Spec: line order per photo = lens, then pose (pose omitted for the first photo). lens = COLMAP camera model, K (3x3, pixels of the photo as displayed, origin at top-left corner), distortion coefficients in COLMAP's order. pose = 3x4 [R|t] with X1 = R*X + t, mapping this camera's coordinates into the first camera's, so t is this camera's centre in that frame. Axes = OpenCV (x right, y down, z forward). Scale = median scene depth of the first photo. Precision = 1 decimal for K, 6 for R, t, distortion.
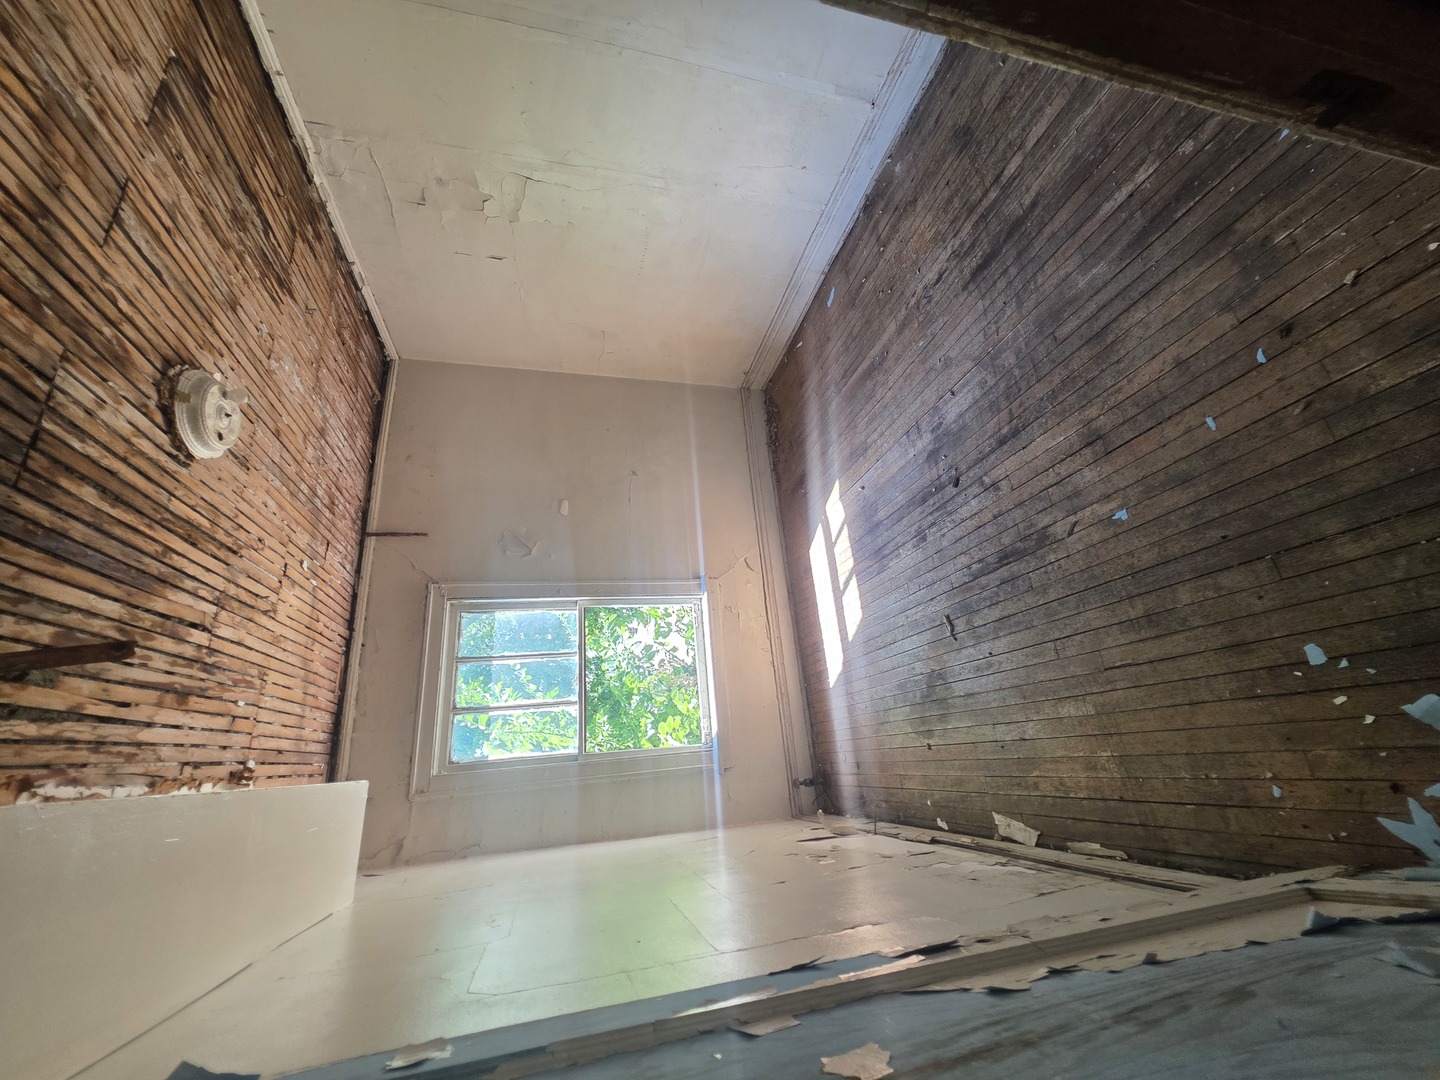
lens RADIAL K [[580.4, 0, 720.0], [0, 580.4, 540.0], [0, 0, 1]] dist [0.001998, -0.000088]
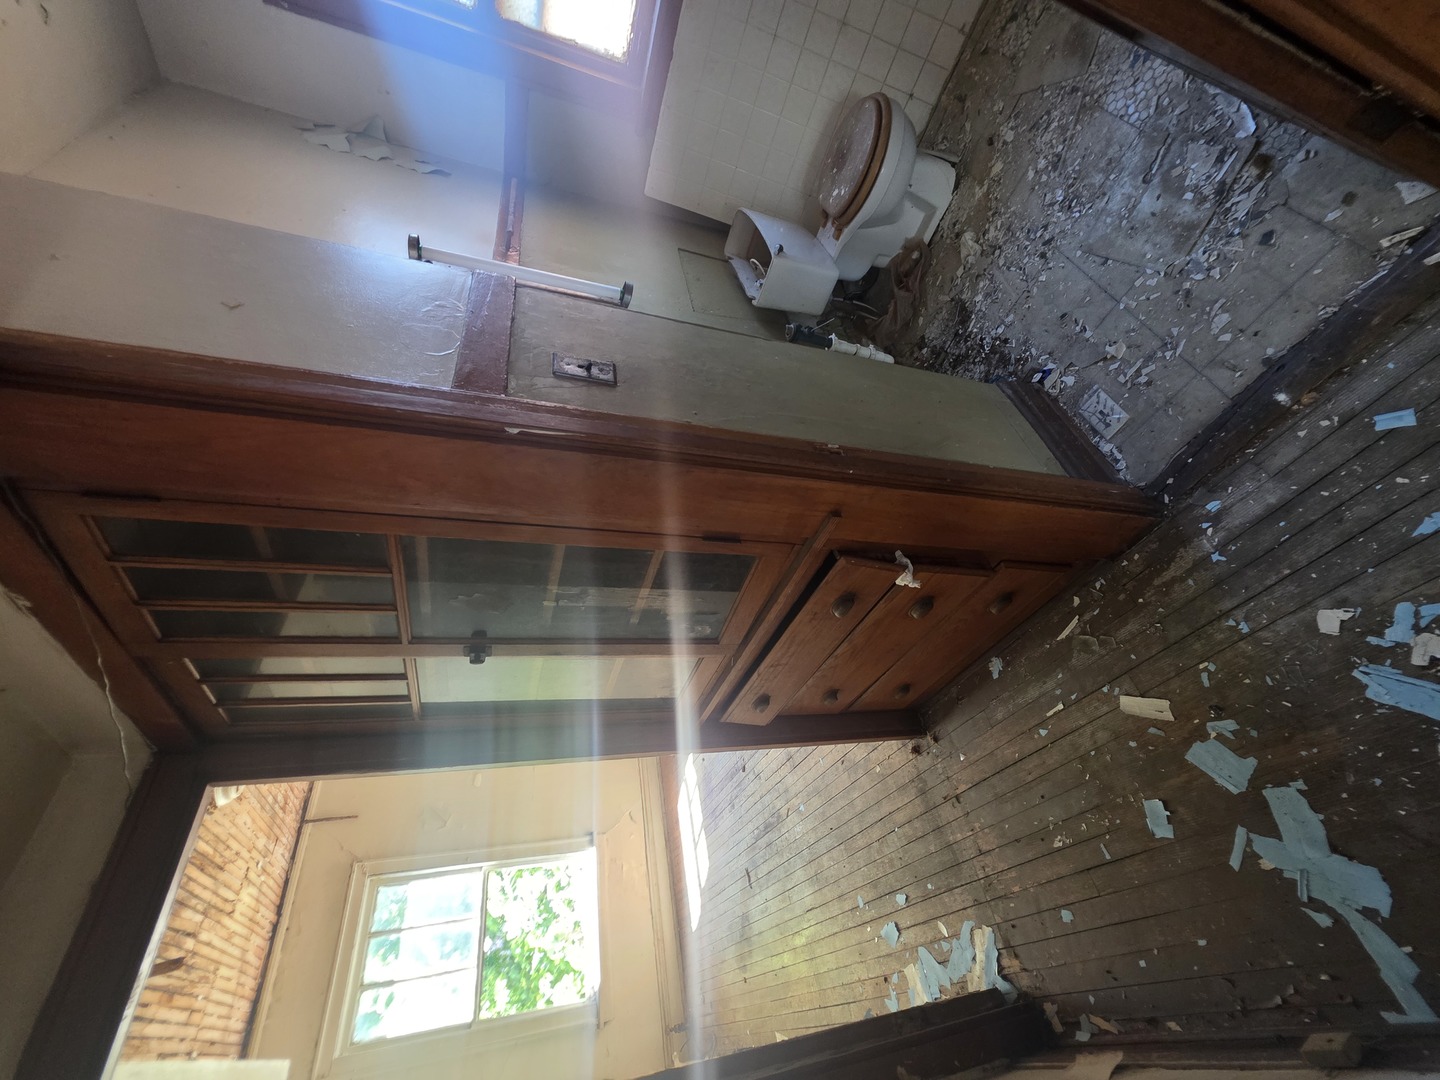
lens RADIAL K [[575.3, 0, 720.0], [0, 575.3, 540.0], [0, 0, 1]] dist [-0.001629, -0.000008]
pose [[0.993675, -0.025464, 0.109372, 0.158753], [0.060193, 0.942993, -0.327323, -0.139234], [-0.094802, 0.331836, 0.938561, -0.470370]]
